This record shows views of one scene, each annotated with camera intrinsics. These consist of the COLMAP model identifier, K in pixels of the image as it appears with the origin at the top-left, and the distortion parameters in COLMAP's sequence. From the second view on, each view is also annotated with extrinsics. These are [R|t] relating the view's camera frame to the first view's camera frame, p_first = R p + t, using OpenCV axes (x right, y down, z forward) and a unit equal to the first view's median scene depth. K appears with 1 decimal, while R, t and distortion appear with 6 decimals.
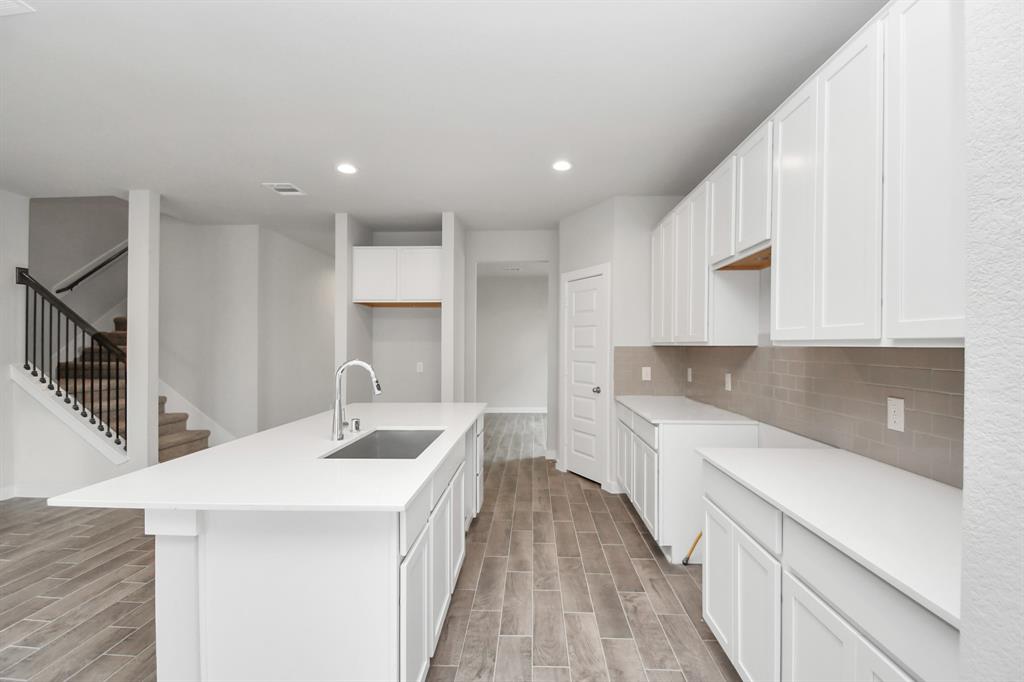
lens RADIAL K [[468.9, 0, 516.0], [0, 468.9, 342.5], [0, 0, 1]] dist [-0.009673, -0.009762]
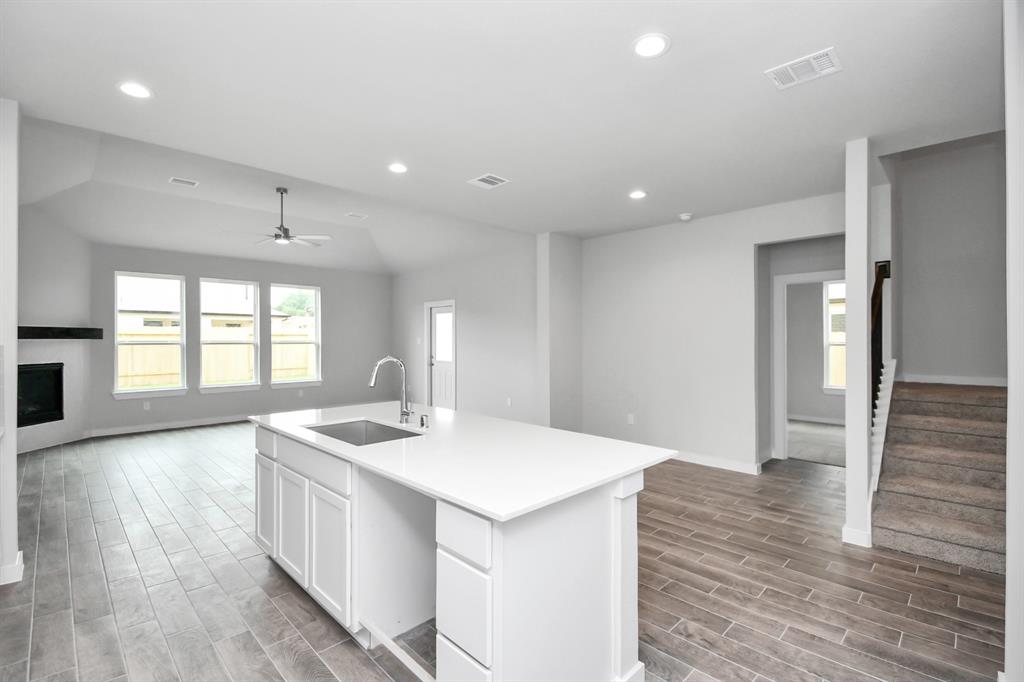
lens RADIAL K [[468.9, 0, 509.2], [0, 468.9, 343.3], [0, 0, 1]] dist [-0.009673, -0.009762]
pose [[-0.701338, 0.002952, -0.712822, 0.177921], [0.003971, 0.999992, 0.000234, 0.005144], [0.712817, -0.002666, -0.701345, 1.308454]]
